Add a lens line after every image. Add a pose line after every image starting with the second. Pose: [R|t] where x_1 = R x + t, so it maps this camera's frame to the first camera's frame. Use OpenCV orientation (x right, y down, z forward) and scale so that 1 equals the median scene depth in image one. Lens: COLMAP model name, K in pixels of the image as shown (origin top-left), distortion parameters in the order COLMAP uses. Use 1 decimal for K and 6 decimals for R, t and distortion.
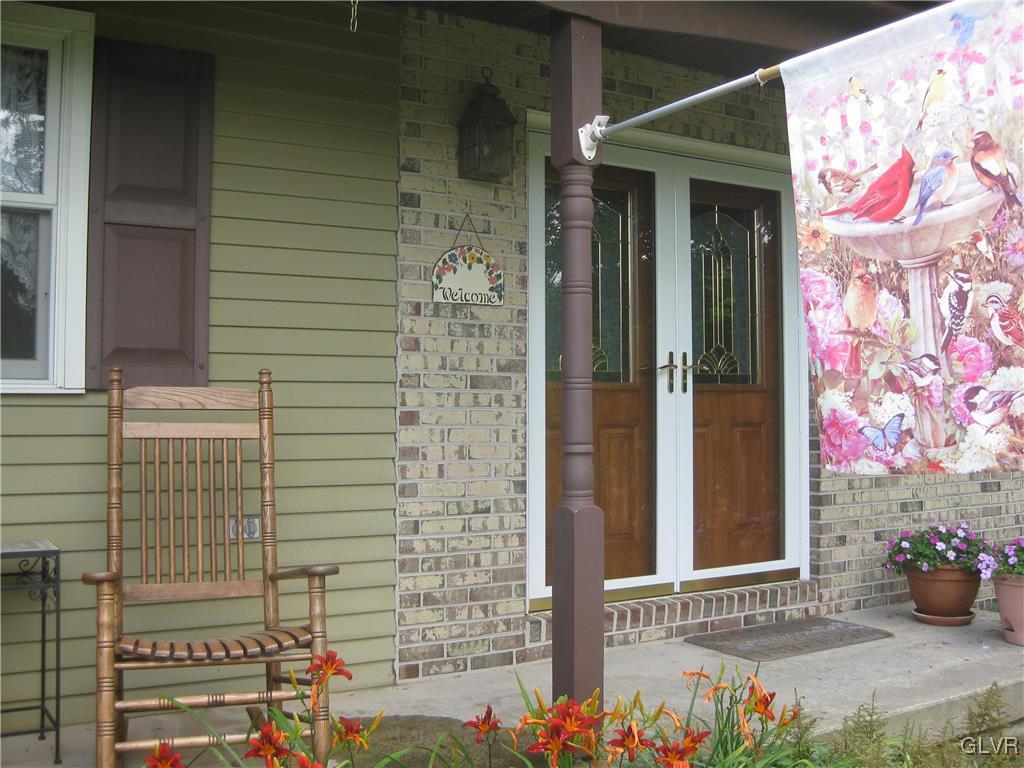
lens RADIAL K [[1116.1, 0, 512.0], [0, 1116.1, 375.6], [0, 0, 1]] dist [-0.145714, 0.000000]
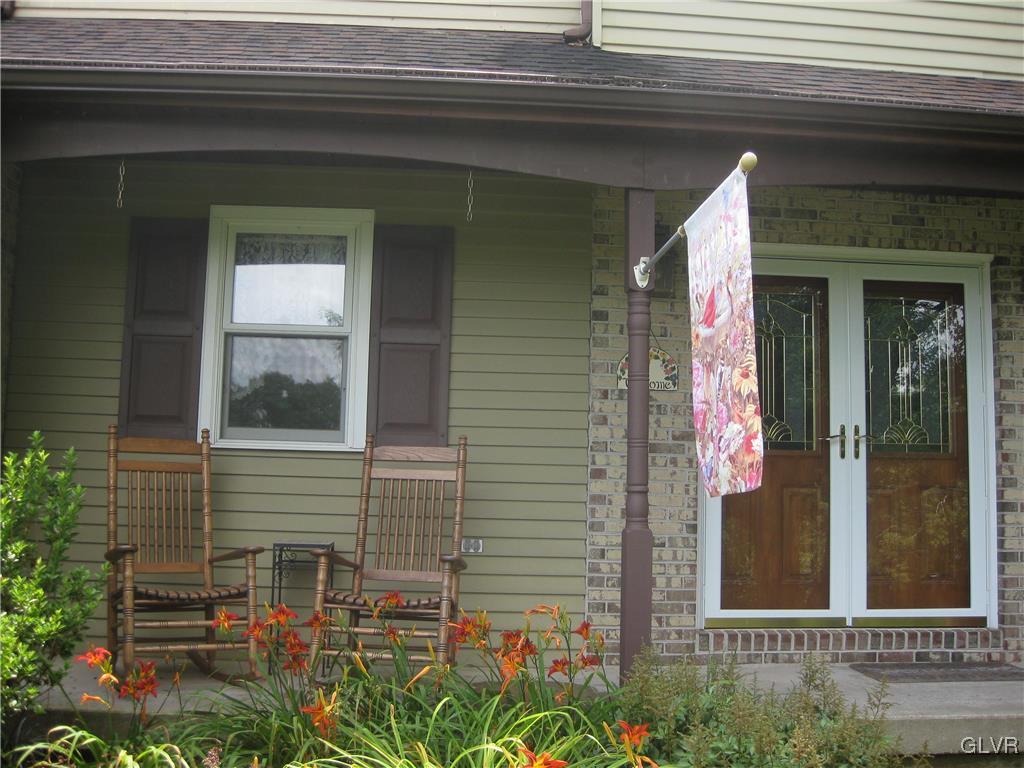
lens RADIAL K [[1116.1, 0, 512.2], [0, 1116.1, 387.4], [0, 0, 1]] dist [-0.145714, 0.000000]
pose [[0.878368, -0.025965, -0.477280, 0.454018], [-0.007945, 0.997592, -0.068892, 0.026403], [0.477920, 0.064304, 0.876047, -0.251695]]
